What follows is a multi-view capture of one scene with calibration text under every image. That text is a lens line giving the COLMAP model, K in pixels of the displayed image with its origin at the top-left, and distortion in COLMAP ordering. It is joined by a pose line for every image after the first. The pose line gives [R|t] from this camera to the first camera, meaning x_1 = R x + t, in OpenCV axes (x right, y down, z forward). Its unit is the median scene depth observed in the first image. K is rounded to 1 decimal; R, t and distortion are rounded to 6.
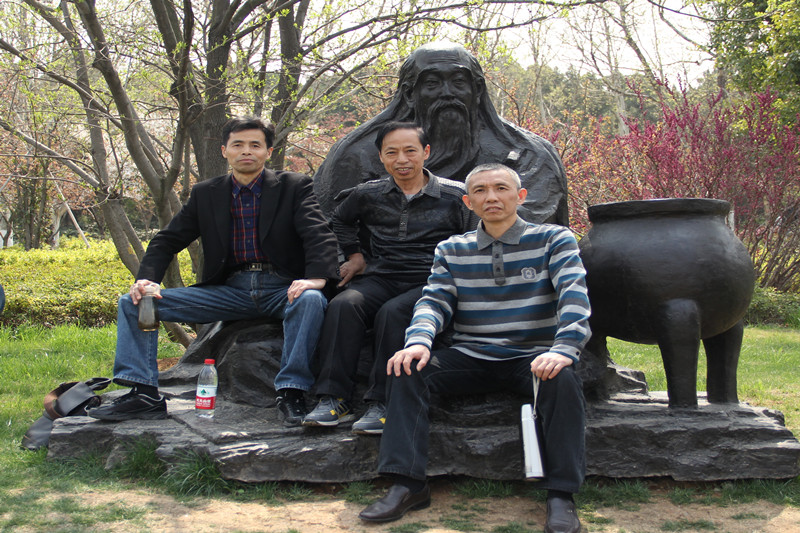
lens RADIAL K [[909.0, 0, 391.8], [0, 909.0, 303.1], [0, 0, 1]] dist [-0.005064, 0.000000]
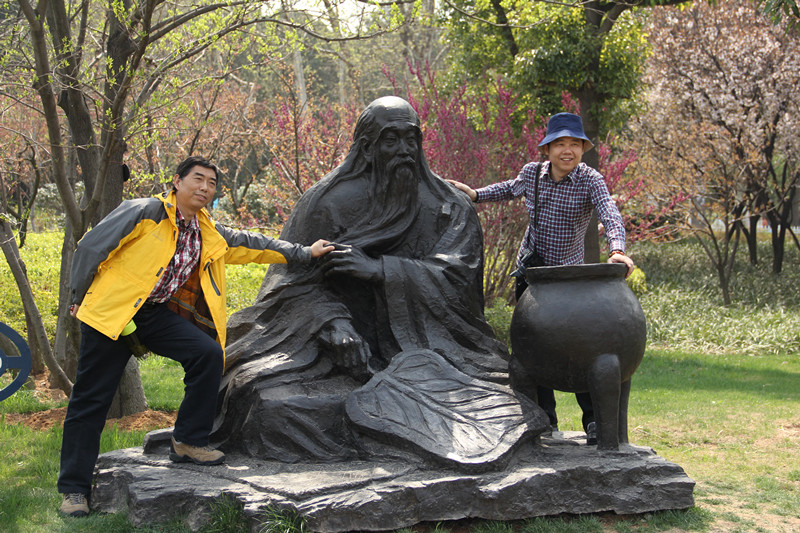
lens RADIAL K [[1357.8, 0, 400.5], [0, 1357.8, 265.8], [0, 0, 1]] dist [0.160307, 0.000000]
pose [[0.897133, 0.026632, 0.440957, -0.690570], [-0.024723, 0.999644, -0.010077, -0.093733], [-0.441068, -0.001861, 0.897472, -0.431774]]
